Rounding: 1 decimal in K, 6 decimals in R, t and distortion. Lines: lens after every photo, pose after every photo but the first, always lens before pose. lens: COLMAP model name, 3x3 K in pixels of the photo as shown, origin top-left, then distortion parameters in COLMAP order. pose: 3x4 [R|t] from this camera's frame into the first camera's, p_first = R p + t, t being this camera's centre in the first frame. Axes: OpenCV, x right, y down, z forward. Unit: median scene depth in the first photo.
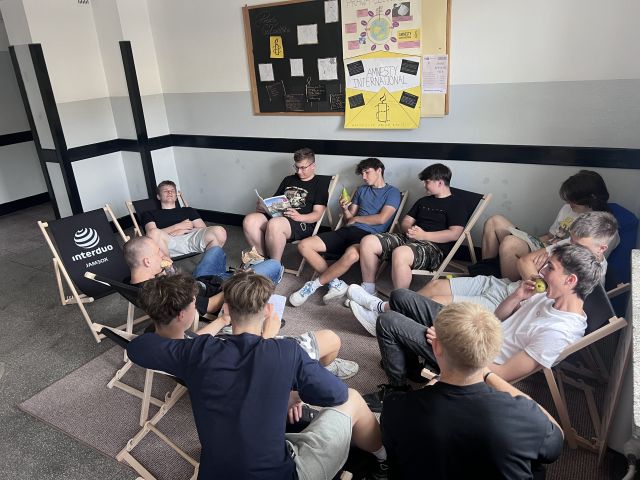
lens RADIAL K [[500.9, 0, 320.0], [0, 500.9, 240.0], [0, 0, 1]] dist [-0.000347, -0.005003]
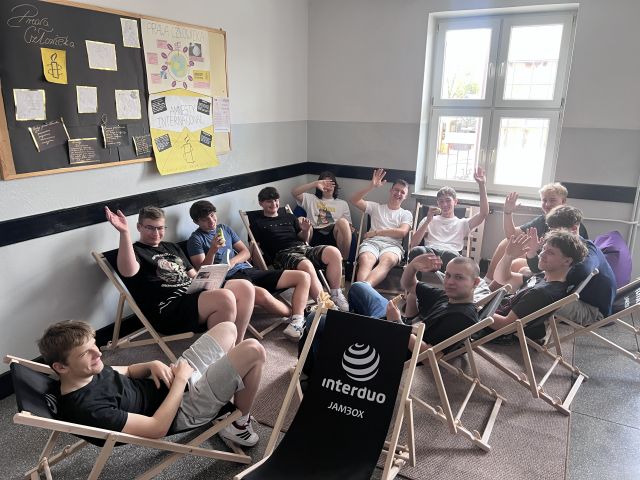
lens RADIAL K [[500.9, 0, 320.0], [0, 500.9, 240.0], [0, 0, 1]] dist [-0.000347, -0.005003]
pose [[-0.039631, -0.180629, 0.982753, -0.838035], [0.371890, 0.910202, 0.182291, -0.191904], [-0.927431, 0.372700, 0.031102, 0.823836]]
